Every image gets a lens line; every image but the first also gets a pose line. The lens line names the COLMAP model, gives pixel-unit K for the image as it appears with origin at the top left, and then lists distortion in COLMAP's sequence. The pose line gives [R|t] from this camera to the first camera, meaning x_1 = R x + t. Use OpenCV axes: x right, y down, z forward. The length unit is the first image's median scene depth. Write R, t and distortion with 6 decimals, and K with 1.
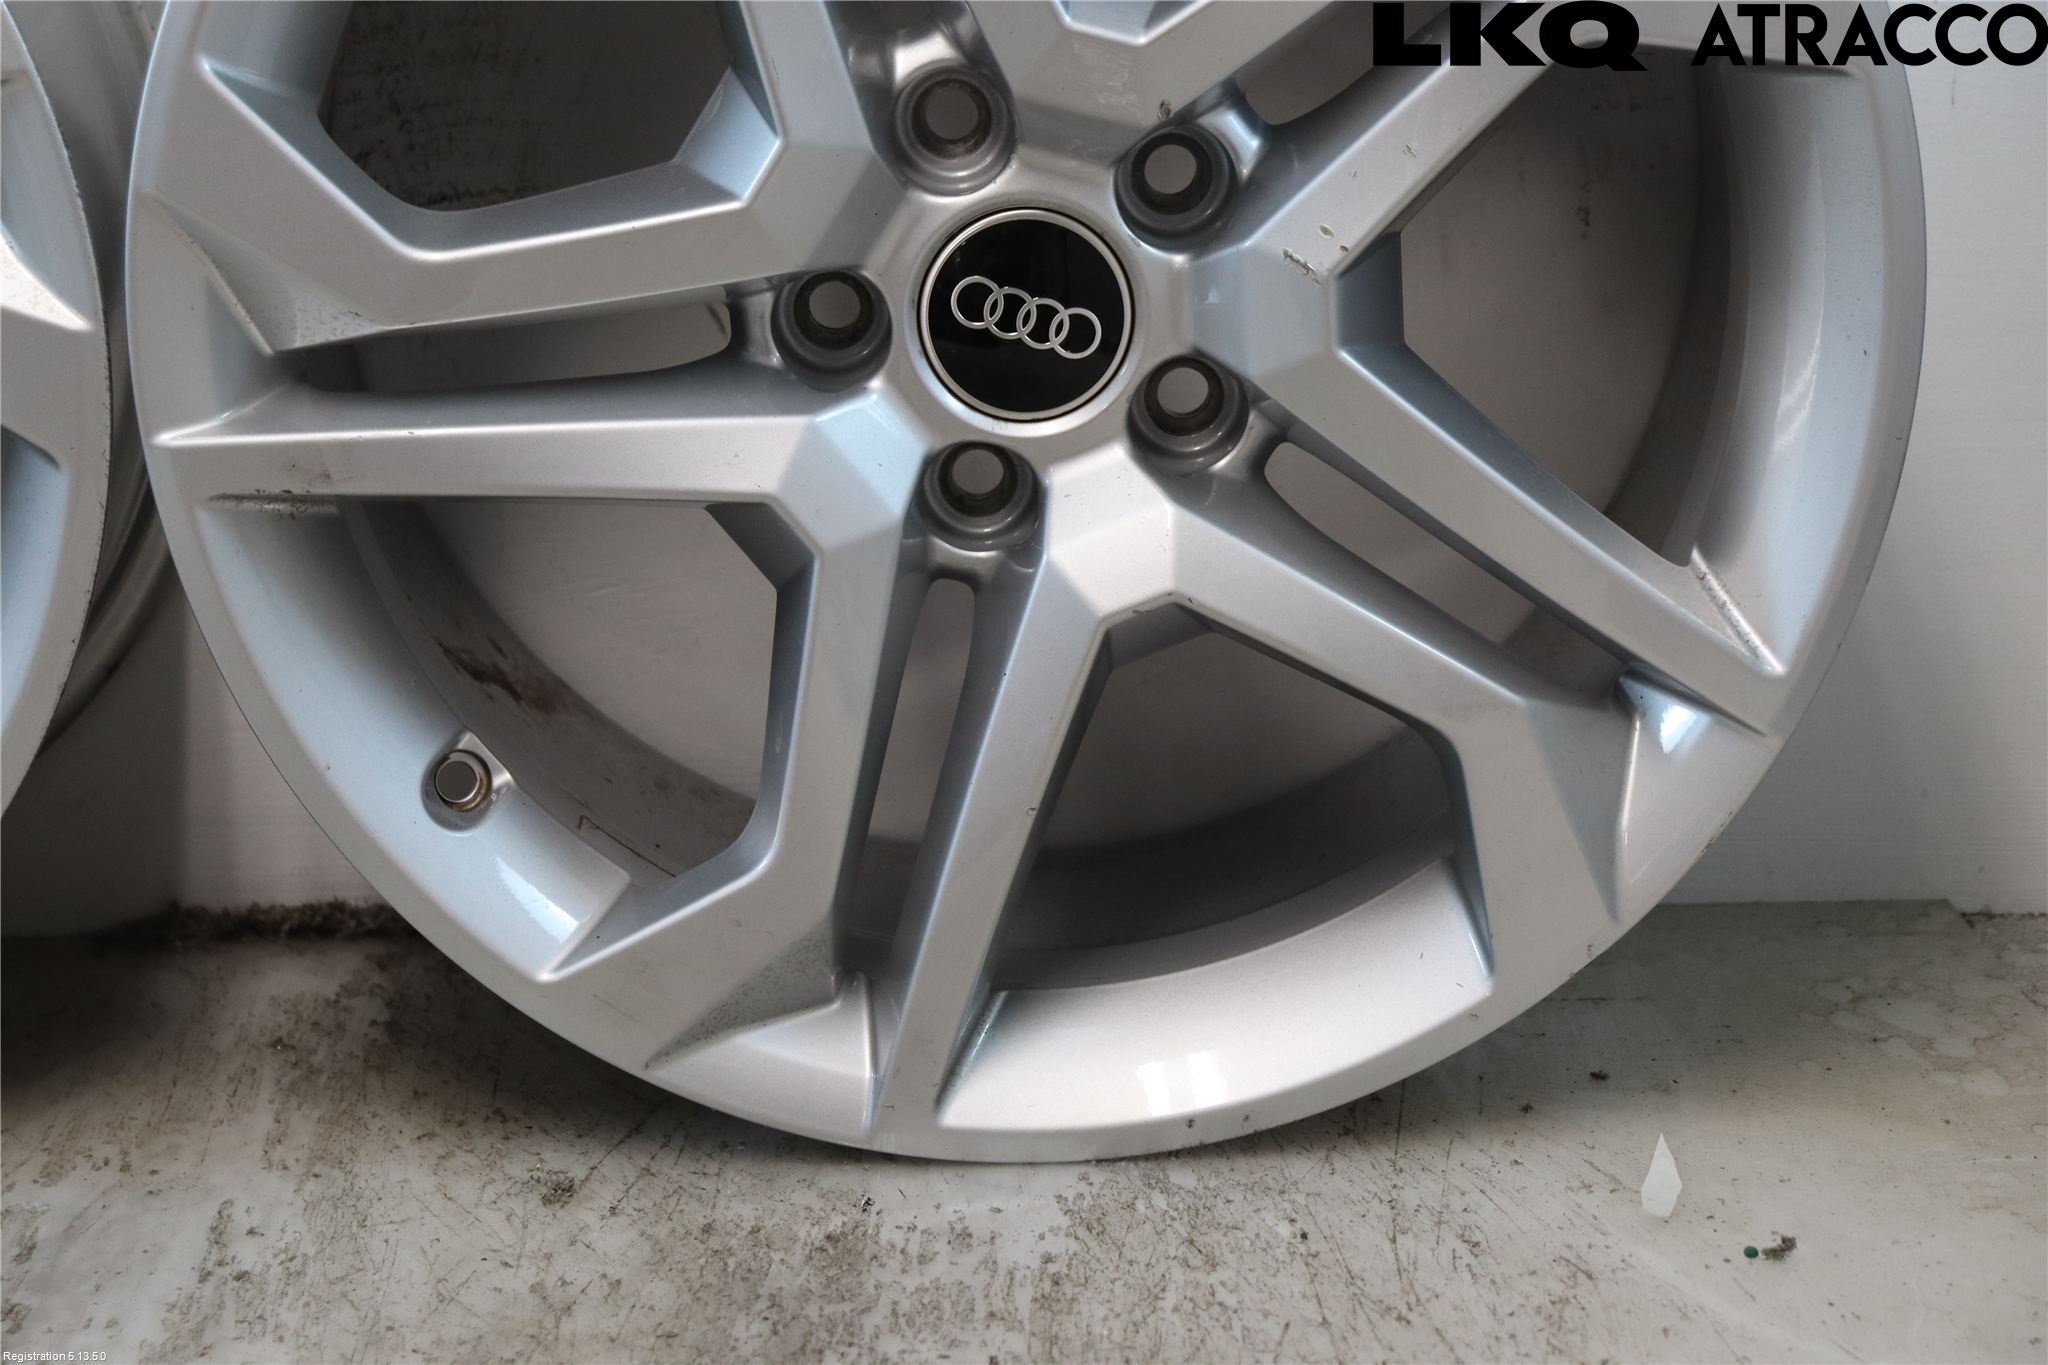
lens RADIAL K [[4296.6, 0, 998.8], [0, 4296.6, 677.4], [0, 0, 1]] dist [0.353434, 0.000000]
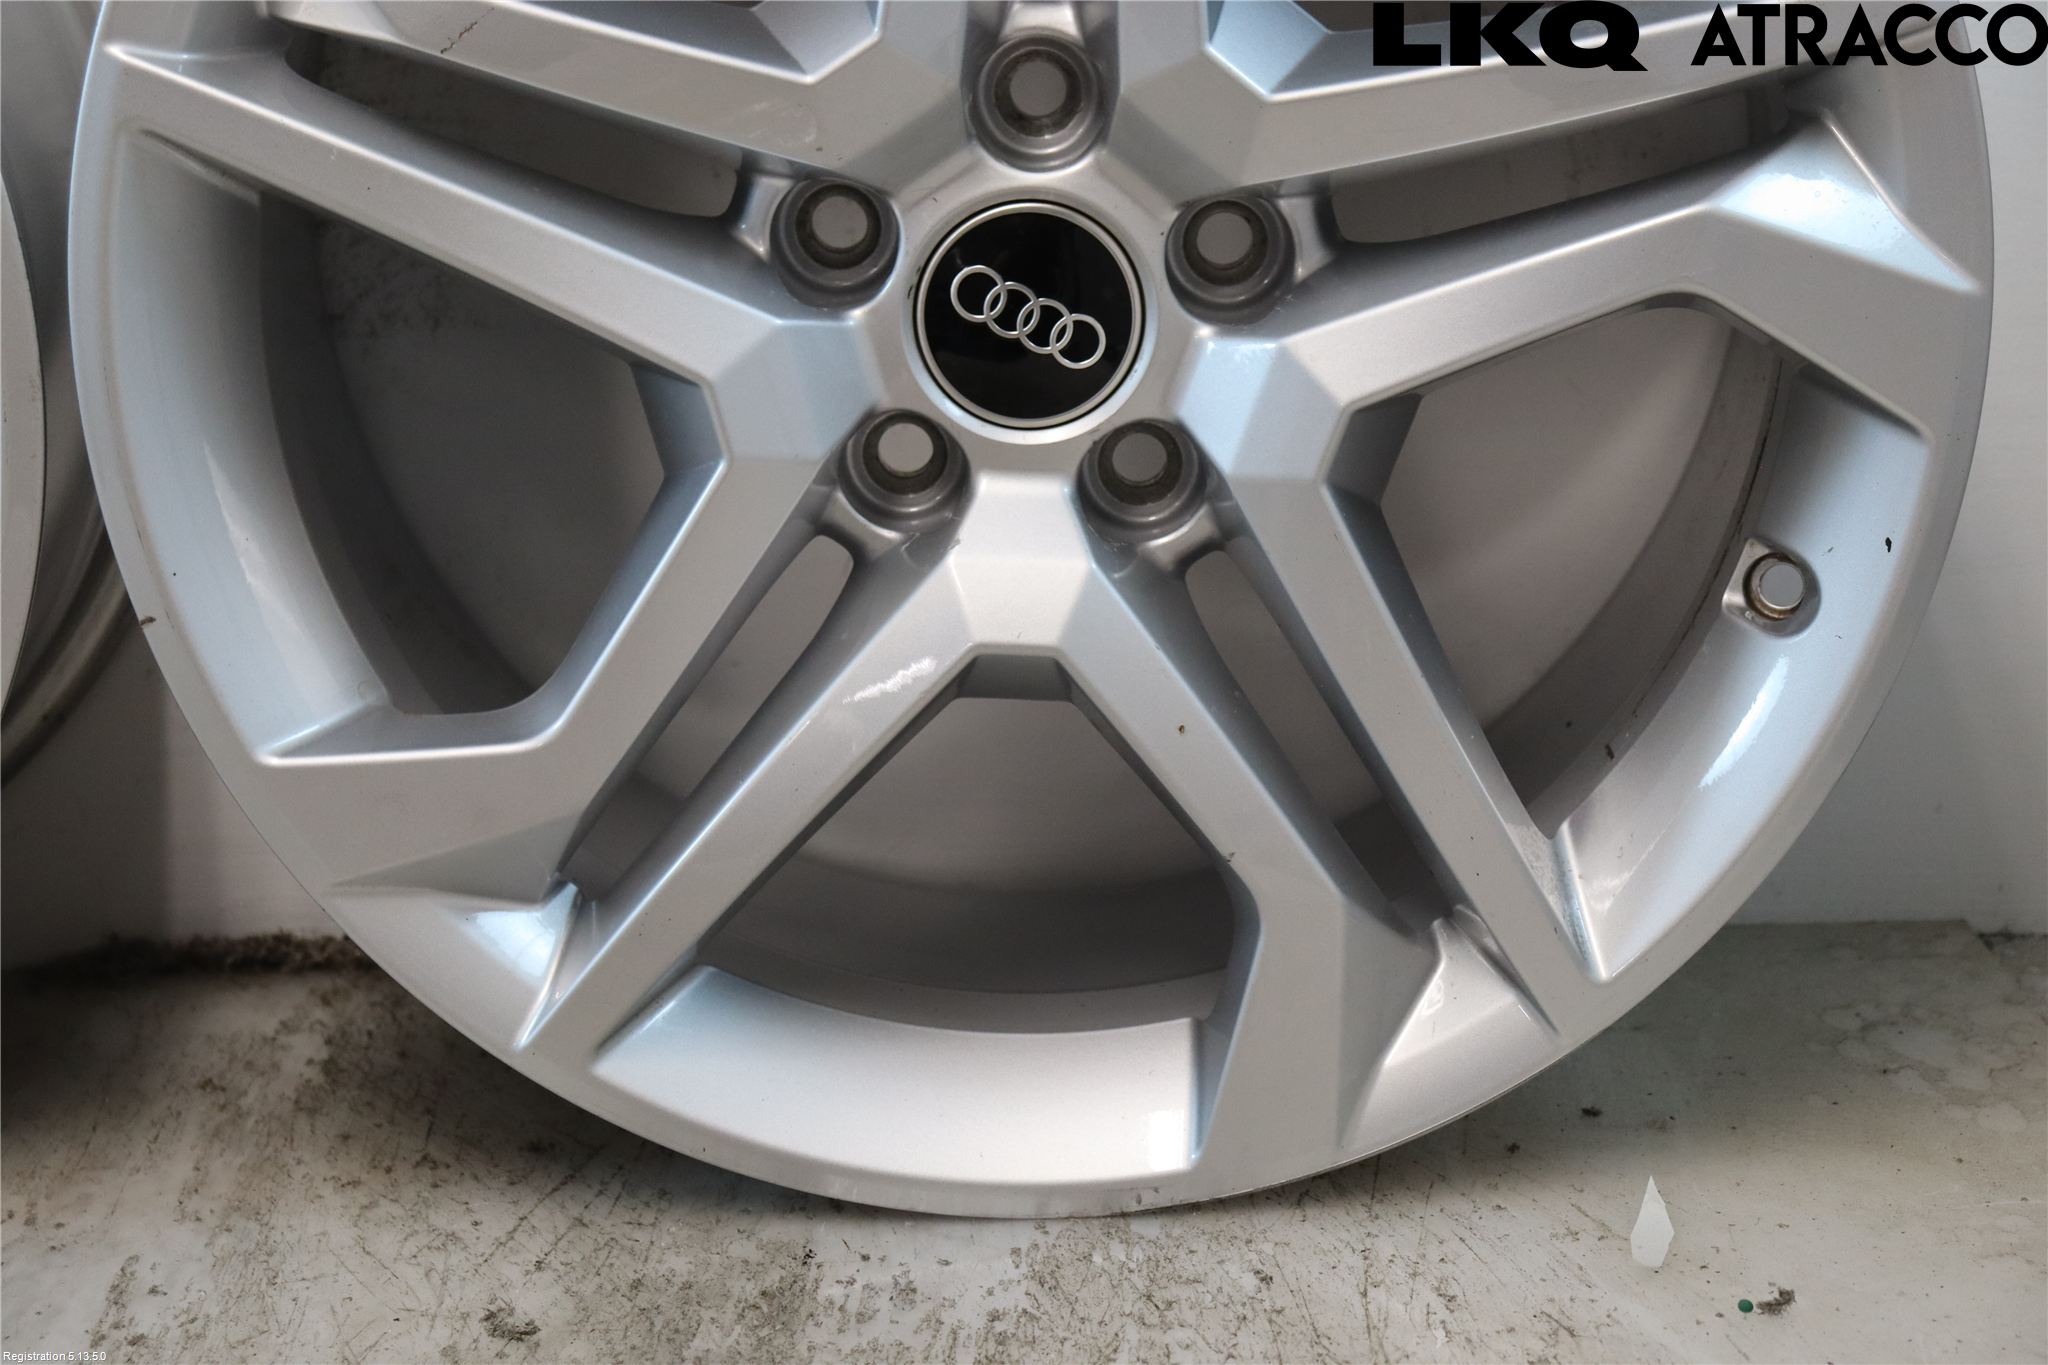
lens RADIAL K [[4113.0, 0, 990.3], [0, 4113.0, 693.1], [0, 0, 1]] dist [0.327284, 0.000000]
pose [[0.999699, -0.007578, -0.023336, 0.031228], [0.007626, 0.999969, 0.001978, -0.002594], [0.023320, -0.002155, 0.999726, 0.096781]]
